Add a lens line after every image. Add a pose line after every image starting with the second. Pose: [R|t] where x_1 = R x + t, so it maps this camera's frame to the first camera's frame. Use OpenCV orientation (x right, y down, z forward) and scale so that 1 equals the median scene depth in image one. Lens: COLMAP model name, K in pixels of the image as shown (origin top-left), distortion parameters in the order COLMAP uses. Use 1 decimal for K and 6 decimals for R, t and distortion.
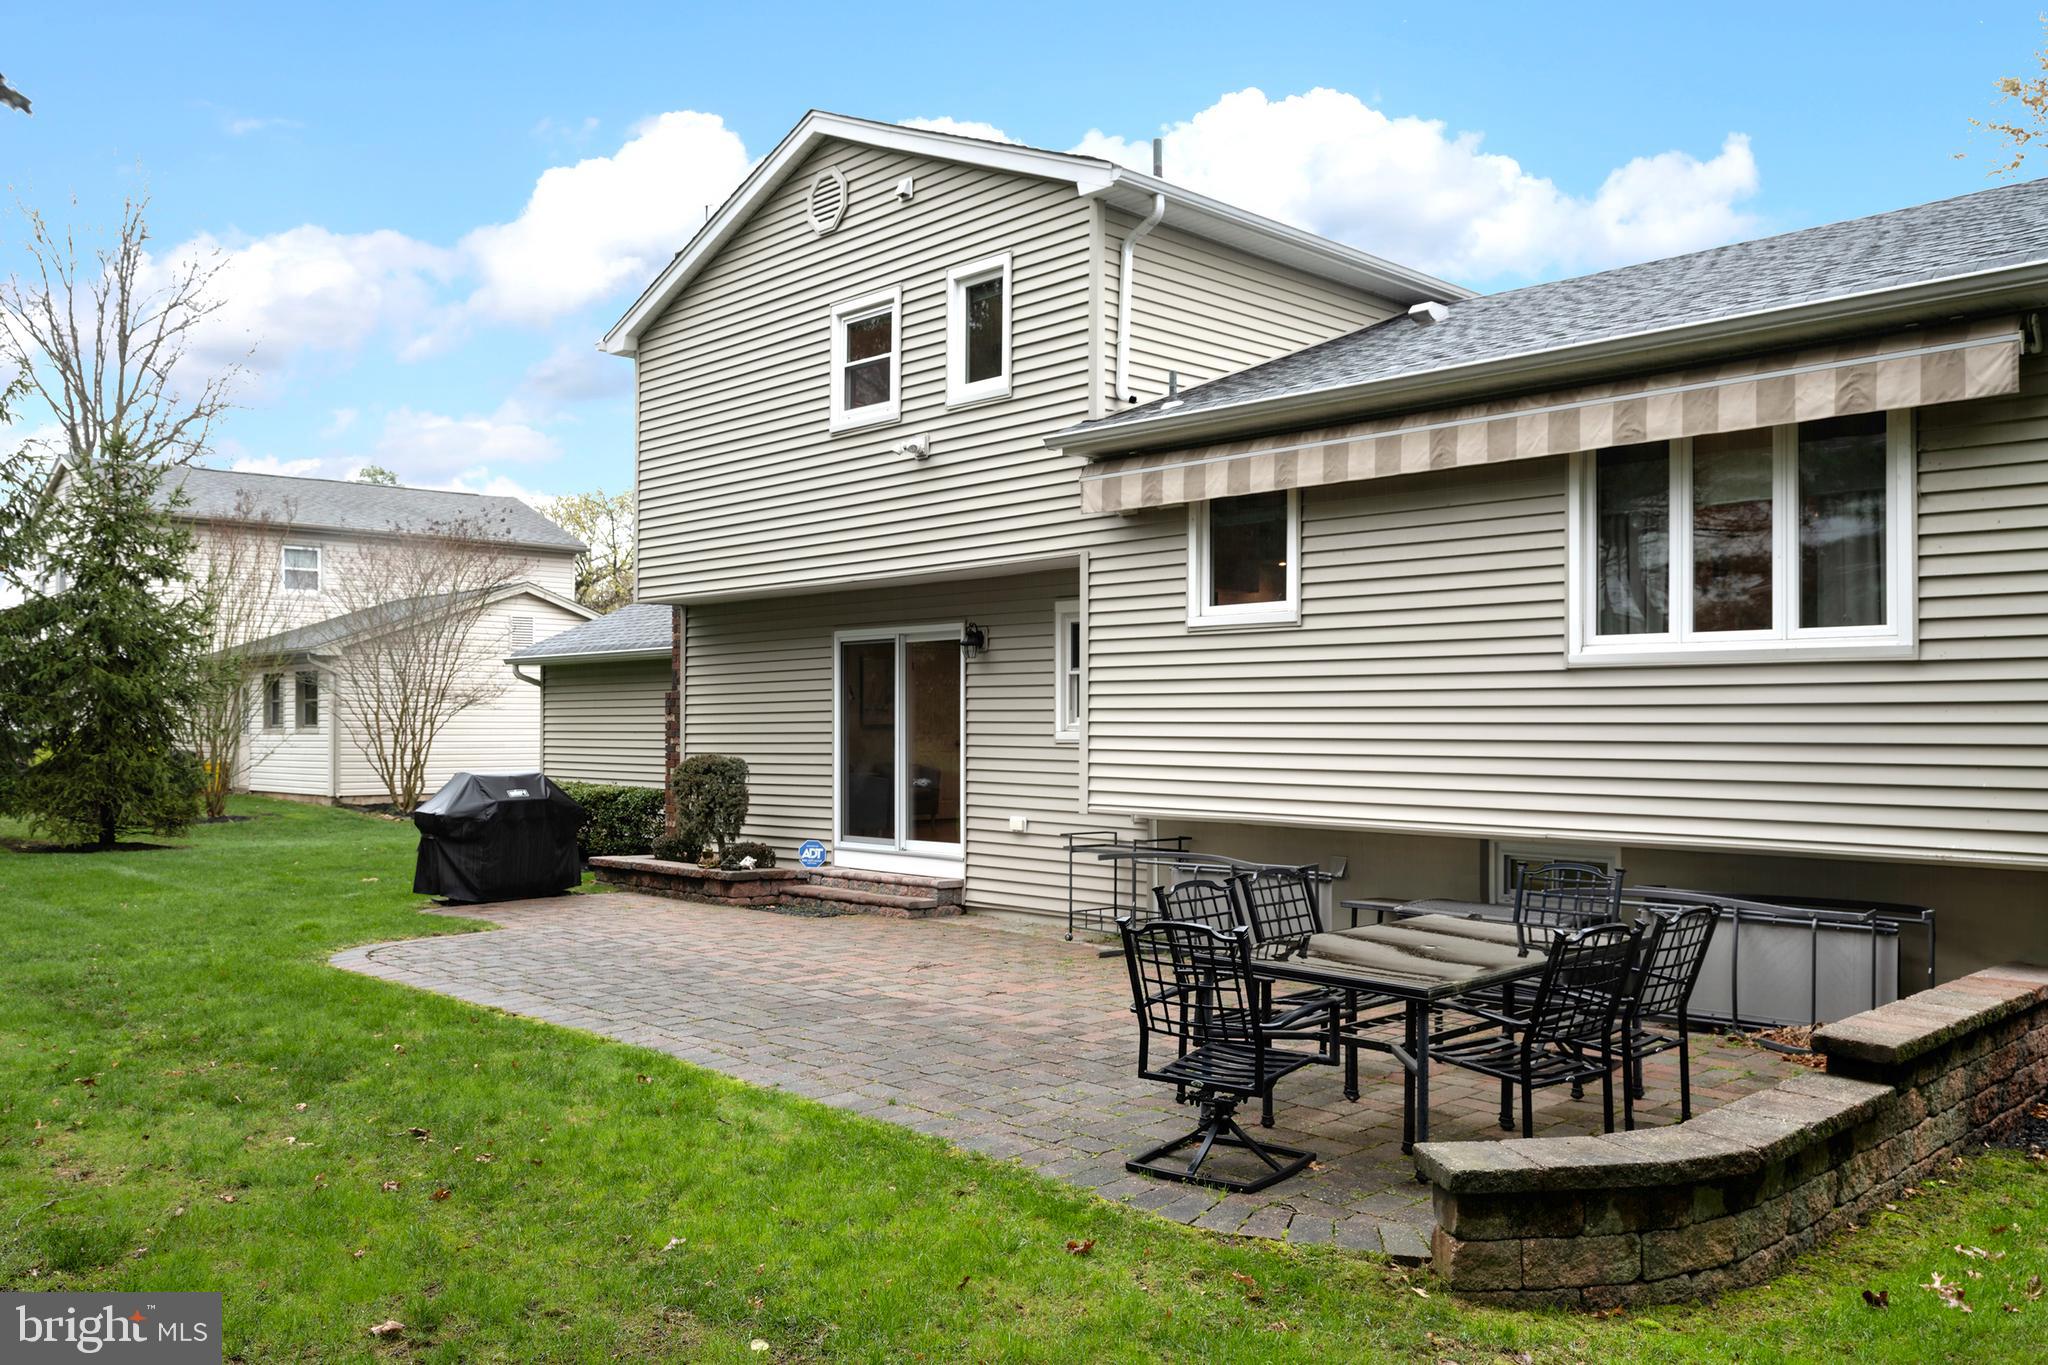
lens RADIAL K [[1576.8, 0, 1024.0], [0, 1576.8, 682.5], [0, 0, 1]] dist [0.008104, 0.007631]
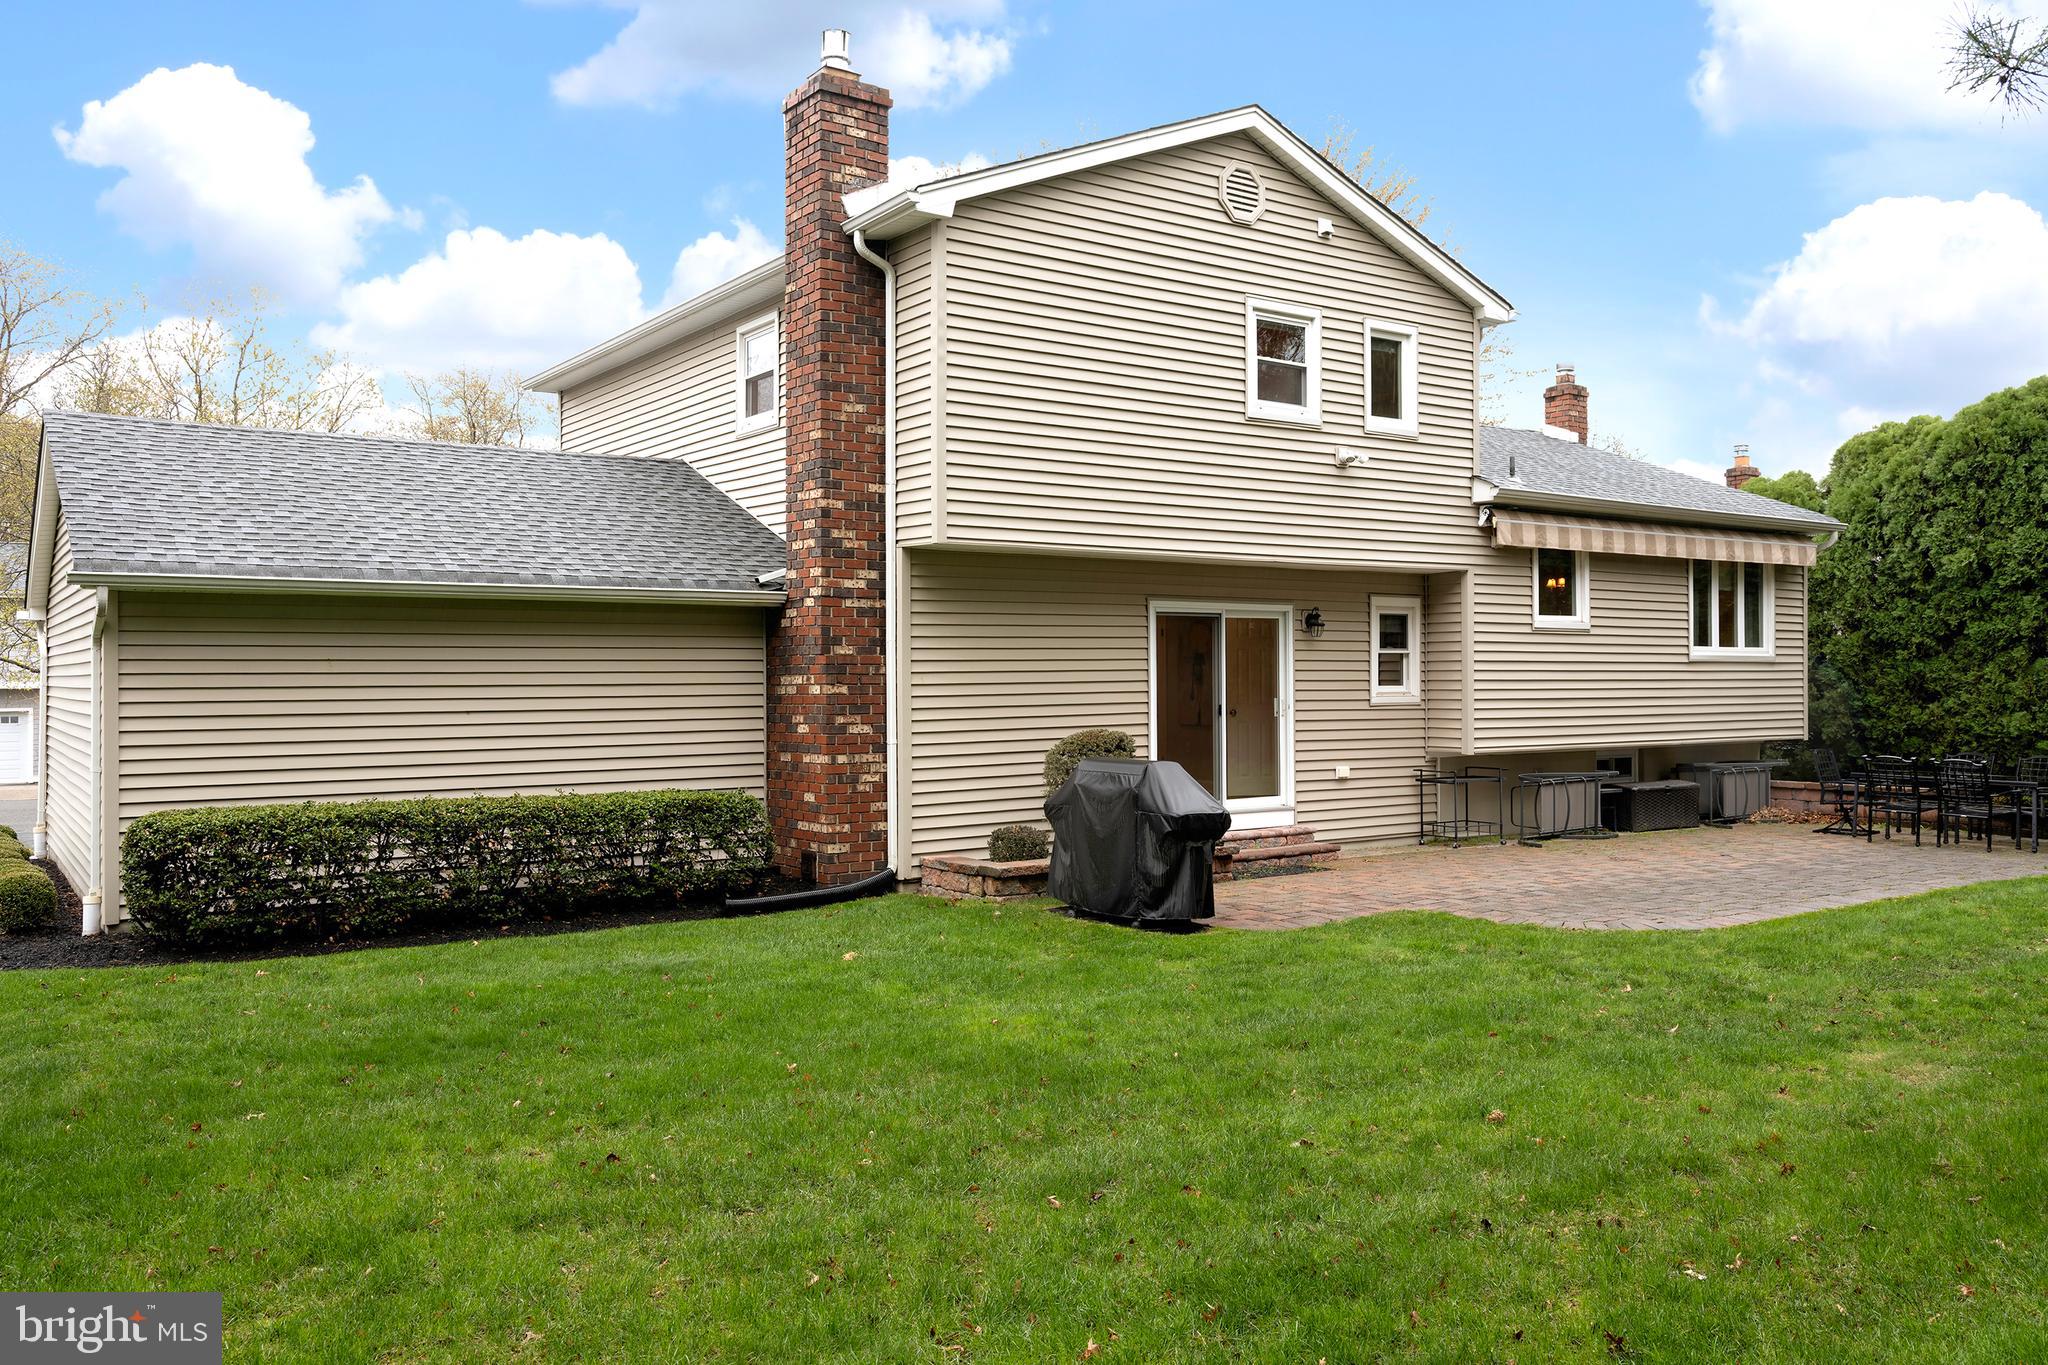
lens RADIAL K [[1576.8, 0, 1024.0], [0, 1576.8, 682.5], [0, 0, 1]] dist [0.008104, 0.007631]
pose [[0.155838, 0.003395, 0.987777, -1.330451], [-0.015465, 0.999880, -0.000997, 0.024948], [-0.987662, -0.015121, 0.155871, 1.102526]]
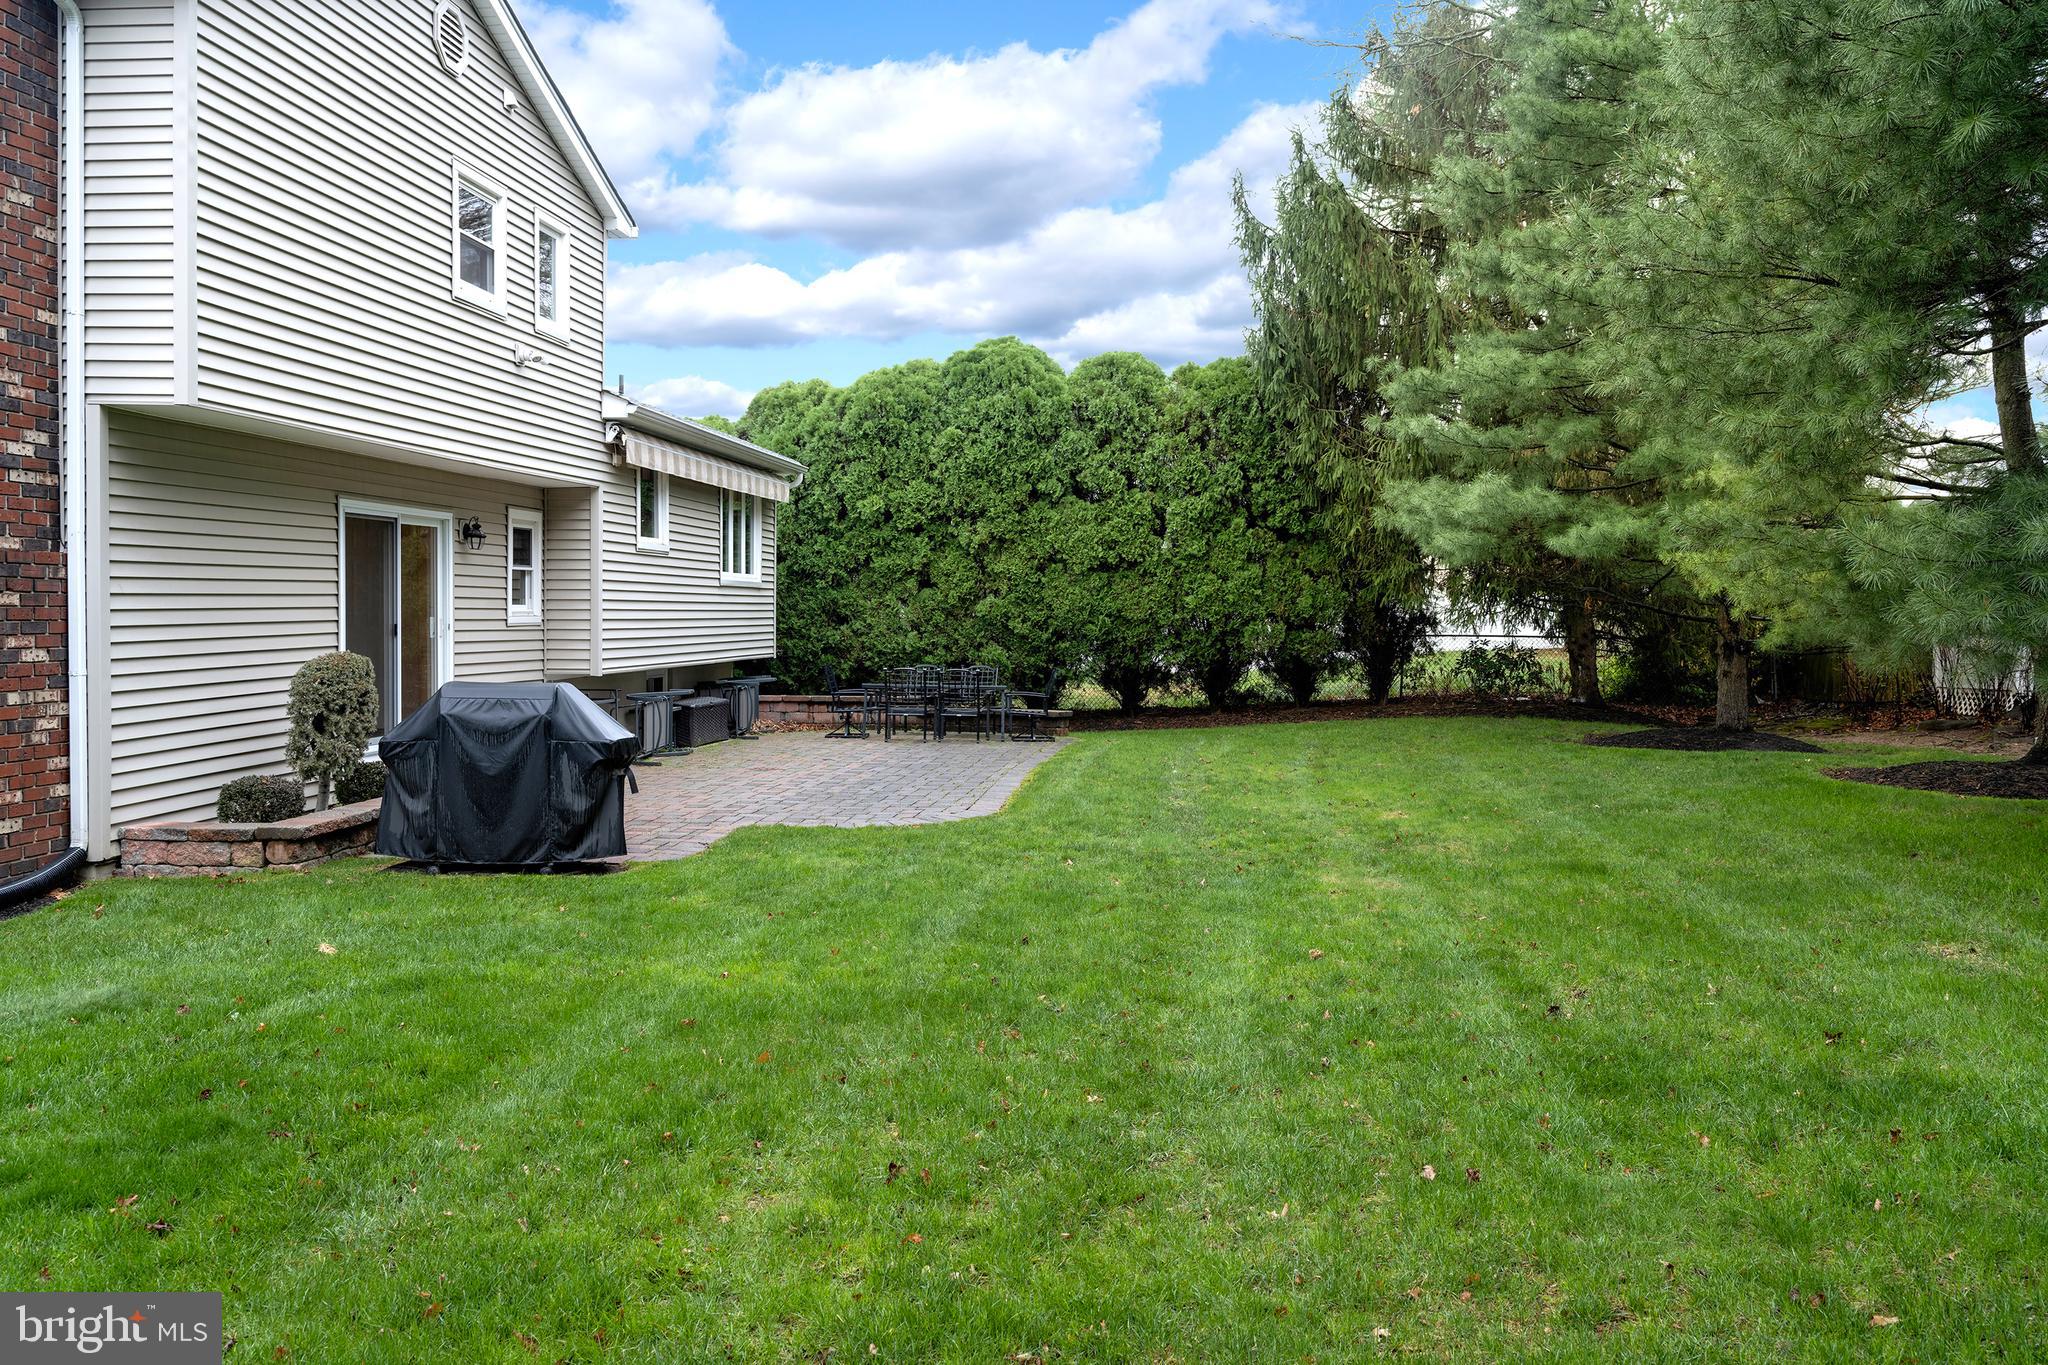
lens RADIAL K [[1587.1, 0, 1058.6], [0, 1587.1, 645.5], [0, 0, 1]] dist [0.008612, 0.005099]
pose [[-0.656959, -0.012028, 0.753830, -1.191455], [-0.012720, 0.999907, 0.004869, 0.042393], [-0.753819, -0.006390, -0.657051, 1.510813]]
